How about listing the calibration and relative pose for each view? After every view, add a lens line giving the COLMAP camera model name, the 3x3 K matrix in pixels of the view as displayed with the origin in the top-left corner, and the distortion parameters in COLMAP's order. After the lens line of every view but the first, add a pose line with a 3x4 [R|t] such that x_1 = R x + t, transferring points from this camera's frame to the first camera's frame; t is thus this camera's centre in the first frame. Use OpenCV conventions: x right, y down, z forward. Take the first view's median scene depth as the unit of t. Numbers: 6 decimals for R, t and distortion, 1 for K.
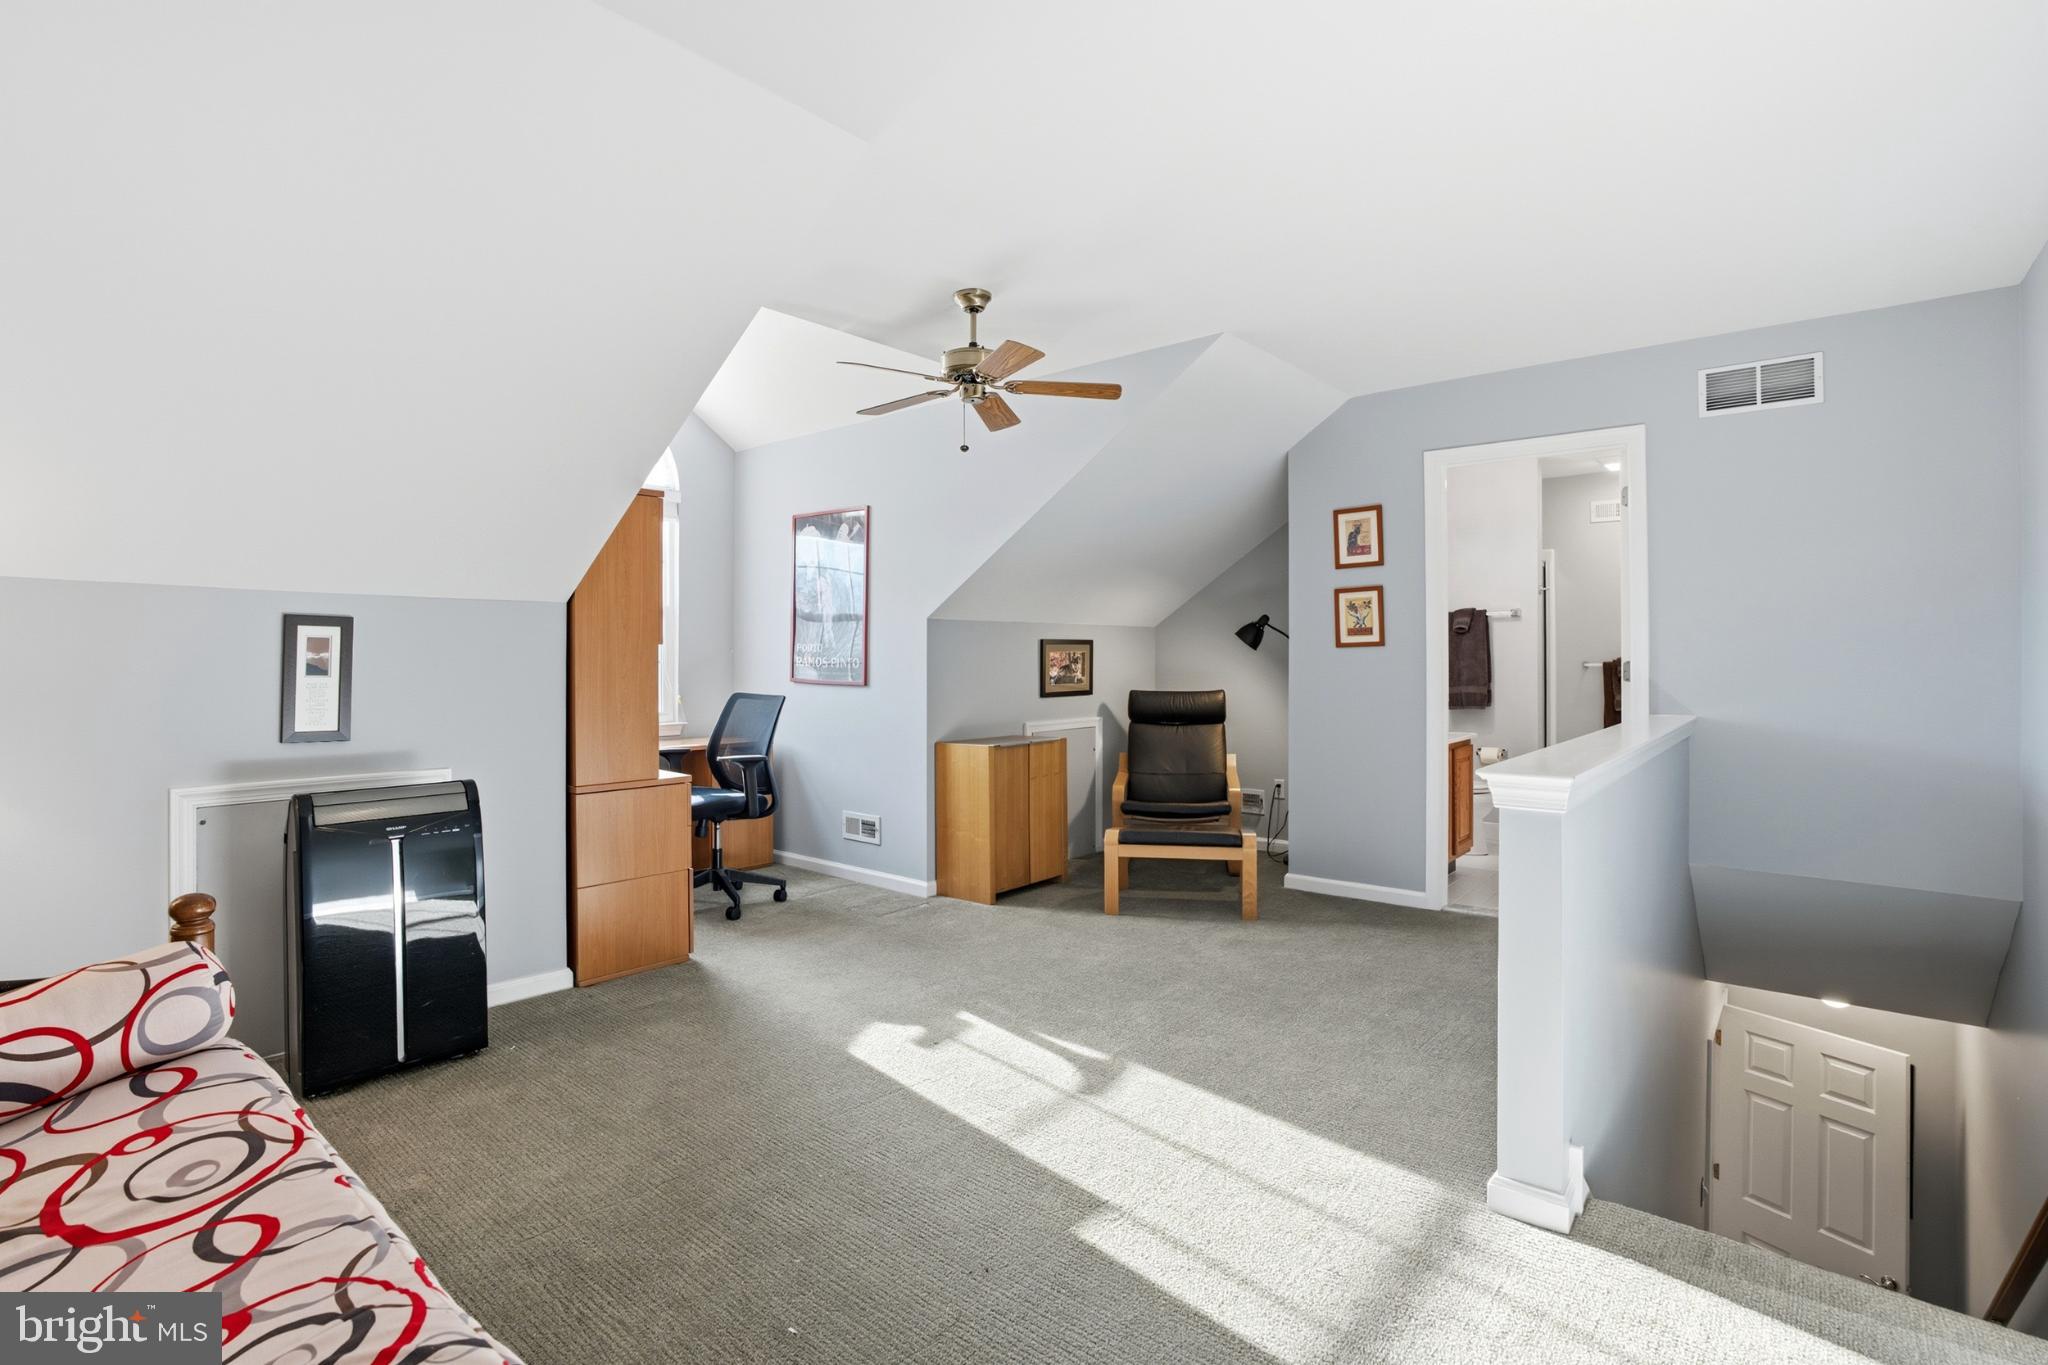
lens RADIAL K [[978.2, 0, 1011.6], [0, 978.2, 661.7], [0, 0, 1]] dist [-0.080549, 0.034658]
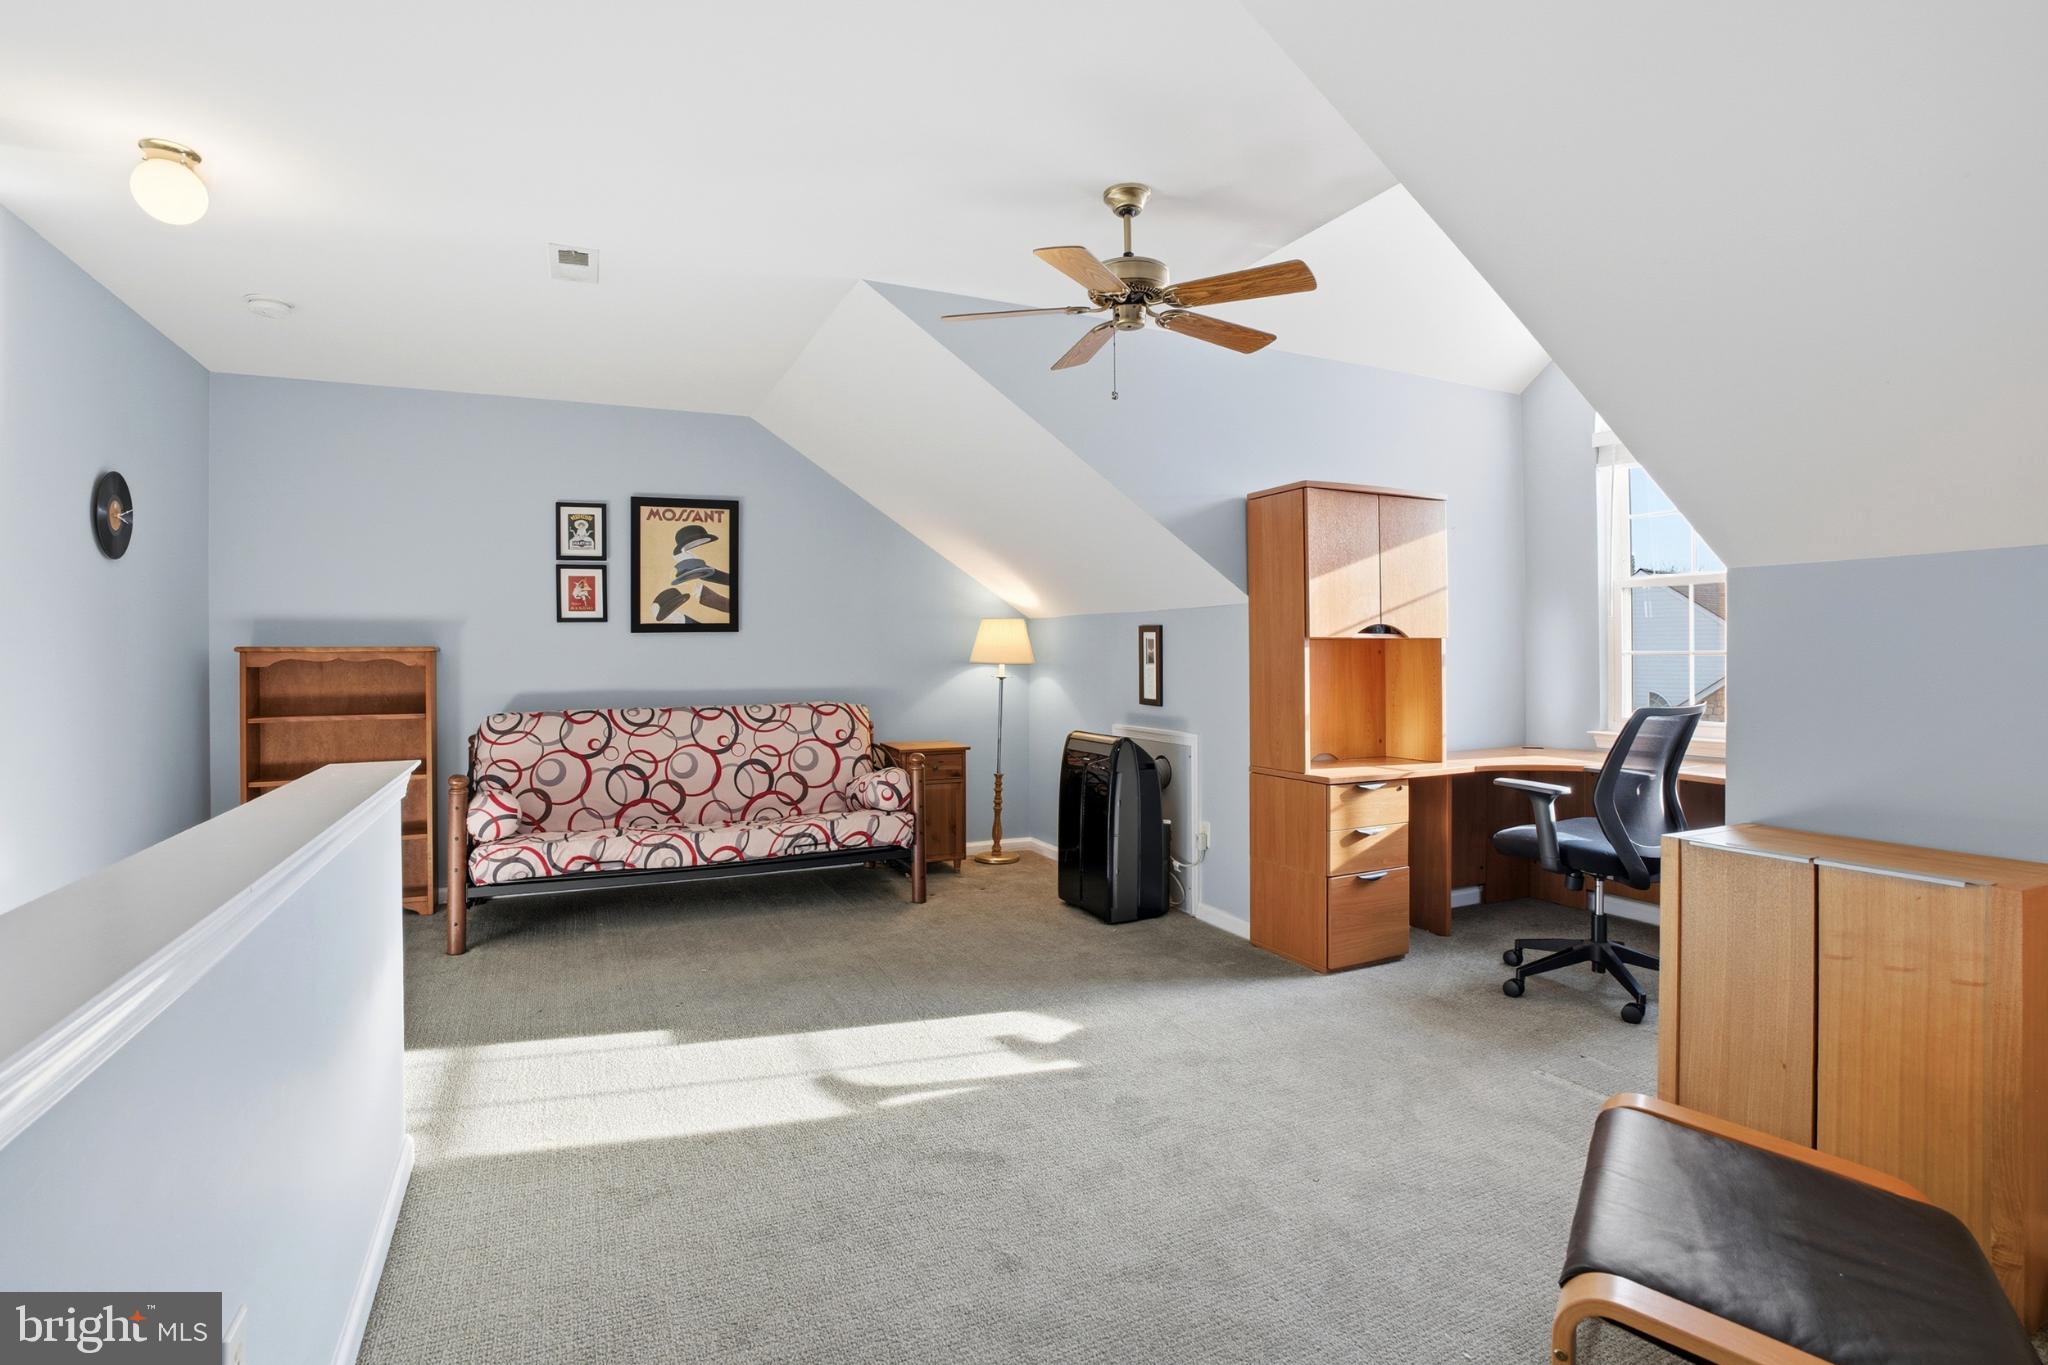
lens RADIAL K [[978.2, 0, 1011.6], [0, 978.2, 661.7], [0, 0, 1]] dist [-0.080549, 0.034658]
pose [[-0.401200, 0.010576, -0.915930, 1.220979], [0.004659, 0.999944, 0.009505, -0.006863], [0.915979, -0.000454, -0.401227, 2.082303]]
